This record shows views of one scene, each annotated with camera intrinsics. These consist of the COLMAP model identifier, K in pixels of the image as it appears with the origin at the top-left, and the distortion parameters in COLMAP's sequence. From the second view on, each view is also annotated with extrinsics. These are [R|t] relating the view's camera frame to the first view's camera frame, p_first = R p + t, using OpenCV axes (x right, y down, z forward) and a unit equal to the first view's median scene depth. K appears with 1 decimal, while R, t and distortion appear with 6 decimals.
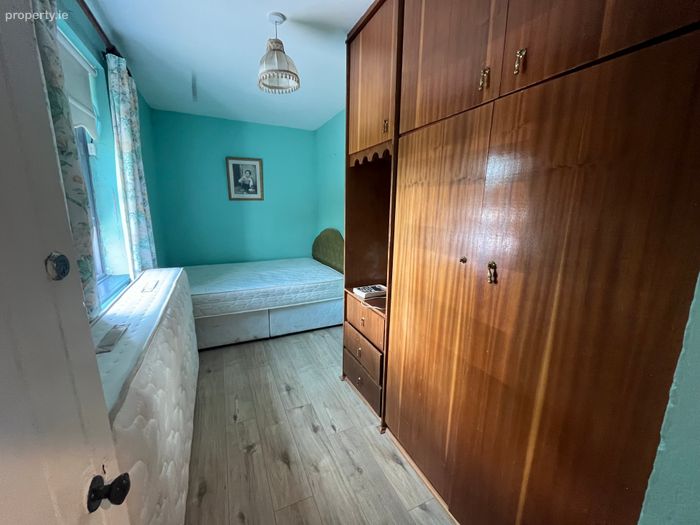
lens RADIAL K [[285.3, 0, 351.5], [0, 285.3, 262.2], [0, 0, 1]] dist [-0.002407, 0.000493]
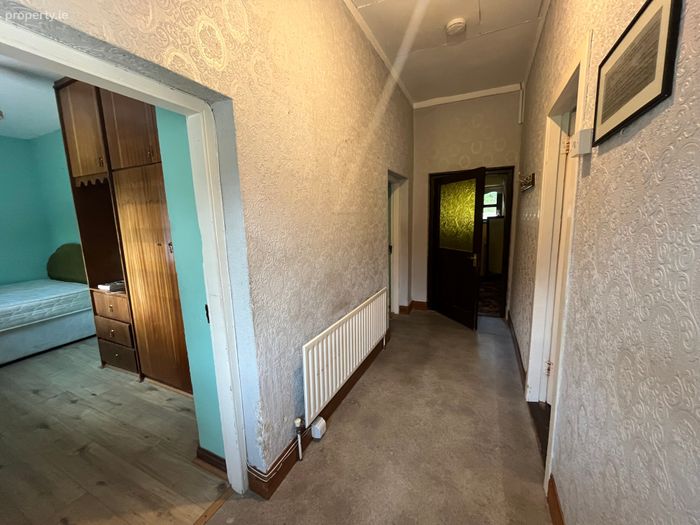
lens RADIAL K [[285.3, 0, 345.6], [0, 285.3, 261.8], [0, 0, 1]] dist [-0.002407, 0.000493]
pose [[0.774669, -0.135742, 0.617626, 0.100407], [0.157613, 0.987312, 0.019304, 0.154943], [-0.612411, 0.082392, 0.786235, -0.704770]]
